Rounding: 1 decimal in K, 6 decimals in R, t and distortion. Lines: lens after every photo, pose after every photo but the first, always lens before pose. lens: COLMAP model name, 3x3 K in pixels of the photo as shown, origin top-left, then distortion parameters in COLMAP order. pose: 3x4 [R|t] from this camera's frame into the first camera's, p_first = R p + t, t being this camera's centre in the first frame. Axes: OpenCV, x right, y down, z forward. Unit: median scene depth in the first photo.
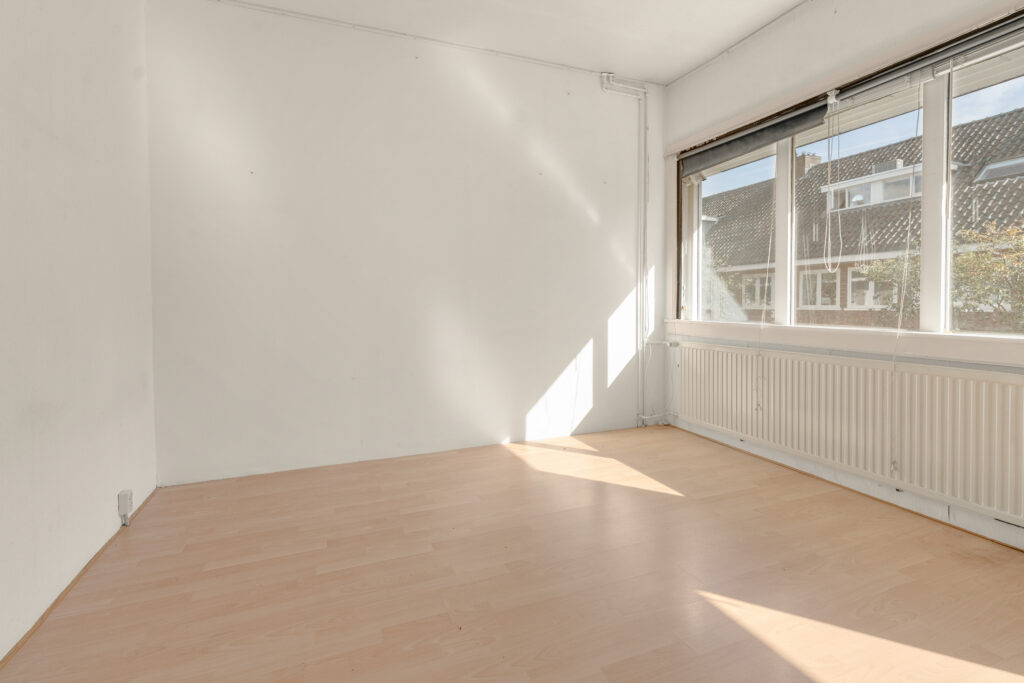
lens RADIAL K [[480.7, 0, 514.6], [0, 480.7, 311.0], [0, 0, 1]] dist [-0.011247, 0.005463]
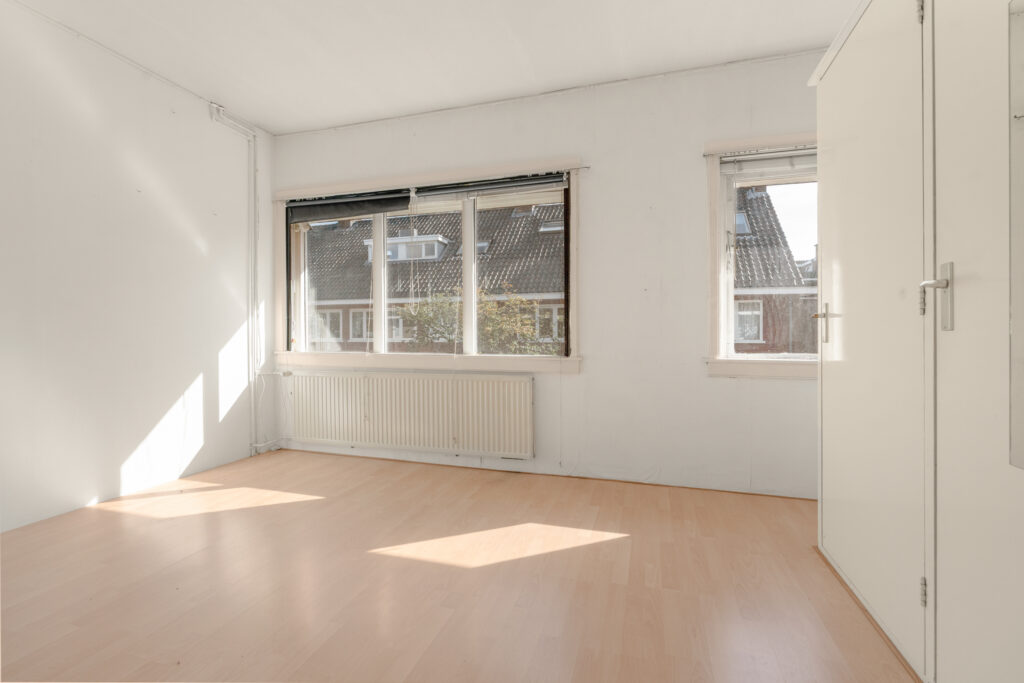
lens RADIAL K [[470.5, 0, 507.5], [0, 470.5, 326.2], [0, 0, 1]] dist [-0.012669, 0.004499]
pose [[0.624887, 0.017618, 0.780517, -0.190097], [0.011007, 0.999447, -0.031372, -0.000446], [-0.780638, 0.028195, 0.624347, -0.067113]]
